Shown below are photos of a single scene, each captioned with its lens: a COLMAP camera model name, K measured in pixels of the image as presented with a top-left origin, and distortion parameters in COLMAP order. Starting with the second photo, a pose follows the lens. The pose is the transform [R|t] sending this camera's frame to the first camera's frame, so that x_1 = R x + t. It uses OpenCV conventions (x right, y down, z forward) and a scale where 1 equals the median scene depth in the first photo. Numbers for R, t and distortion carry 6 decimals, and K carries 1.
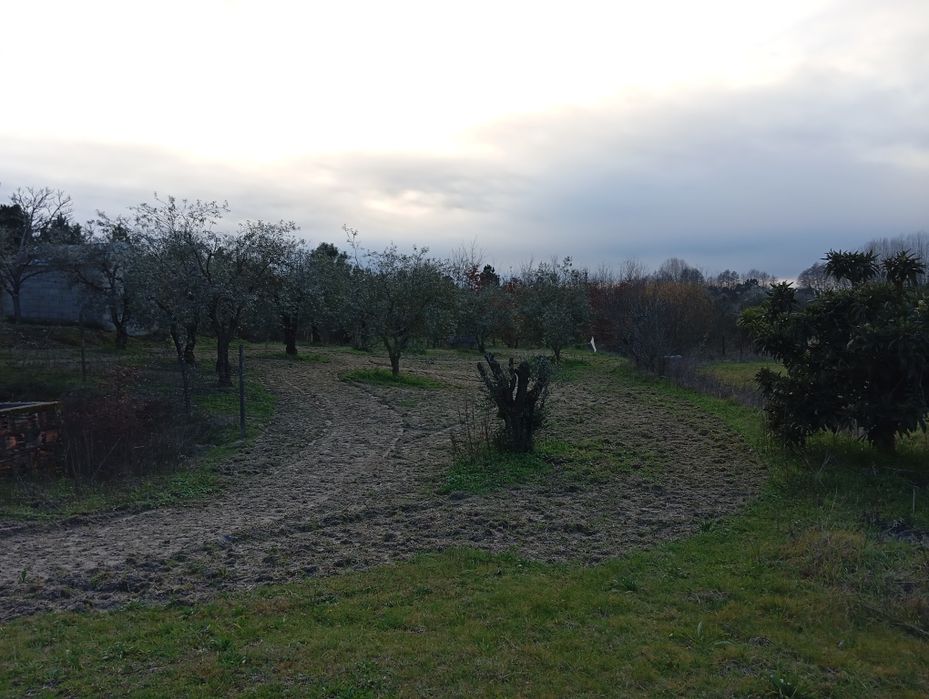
lens RADIAL K [[751.3, 0, 464.2], [0, 751.3, 339.7], [0, 0, 1]] dist [0.089590, -0.173923]
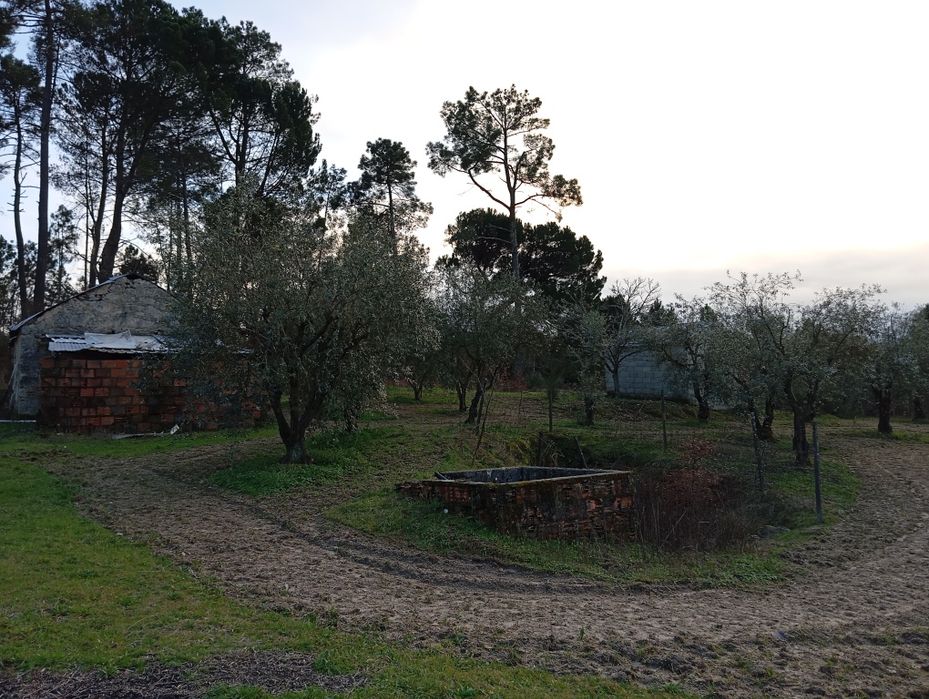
lens RADIAL K [[751.0, 0, 476.9], [0, 751.0, 346.3], [0, 0, 1]] dist [0.099676, -0.179110]
pose [[0.747056, -0.048856, -0.662963, 0.022925], [-0.009745, 0.996384, -0.084409, -0.002721], [0.664689, 0.069519, 0.743878, 0.027914]]
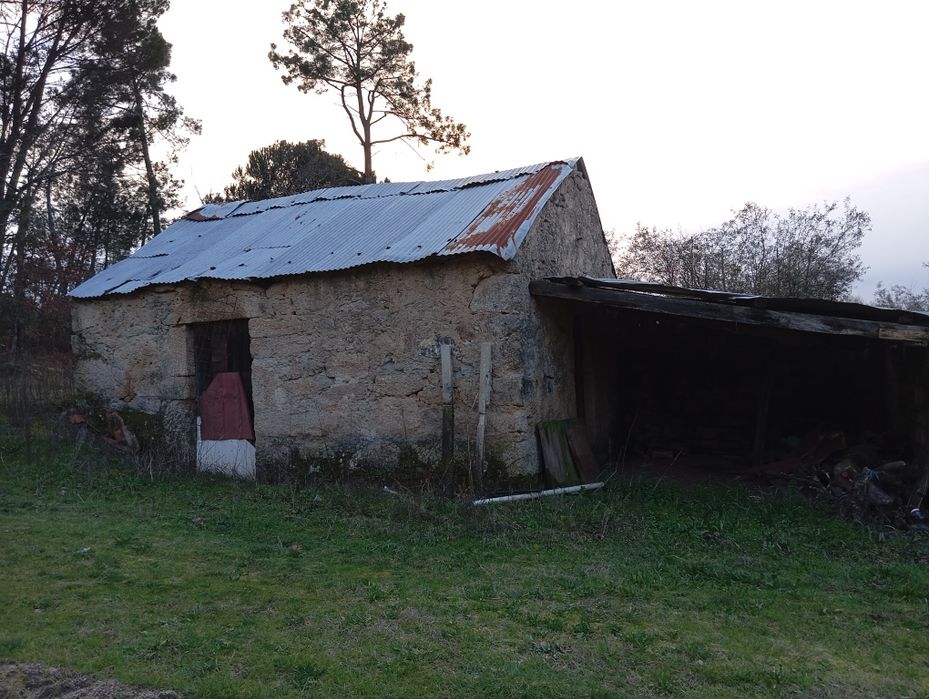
lens RADIAL K [[751.0, 0, 476.9], [0, 751.0, 346.3], [0, 0, 1]] dist [0.099676, -0.179110]
pose [[0.993152, -0.015021, -0.115861, -2.279686], [0.009545, 0.998817, -0.047677, -0.081840], [0.116440, 0.046245, 0.992120, -0.061063]]
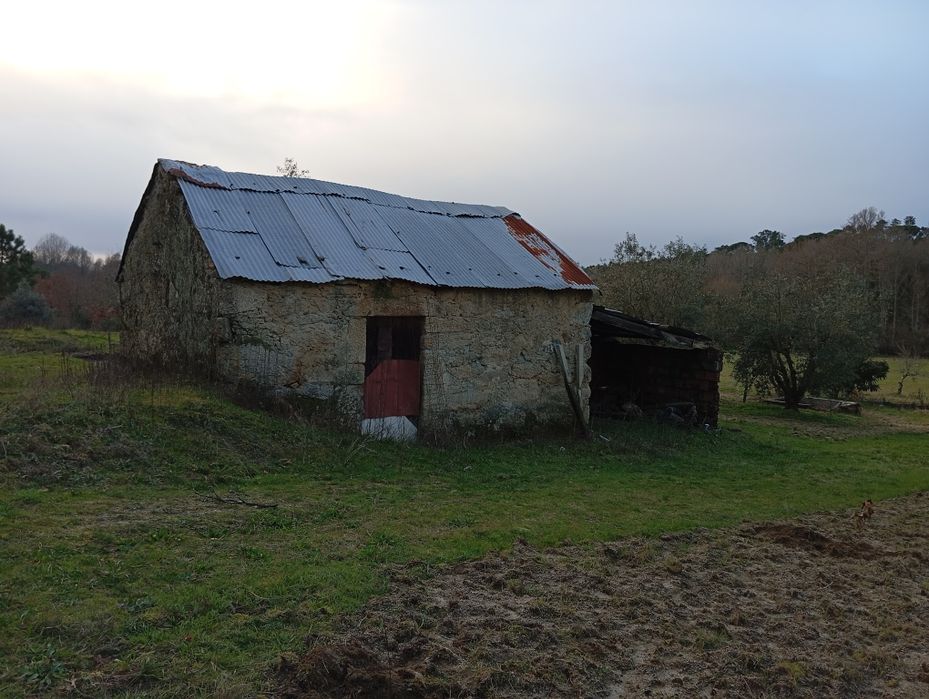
lens RADIAL K [[751.3, 0, 464.2], [0, 751.3, 339.7], [0, 0, 1]] dist [0.089590, -0.173923]
pose [[0.633184, 0.001601, 0.774000, -3.532149], [-0.031767, 0.999209, 0.023921, -0.159413], [-0.773350, -0.039734, 0.632734, 0.075961]]
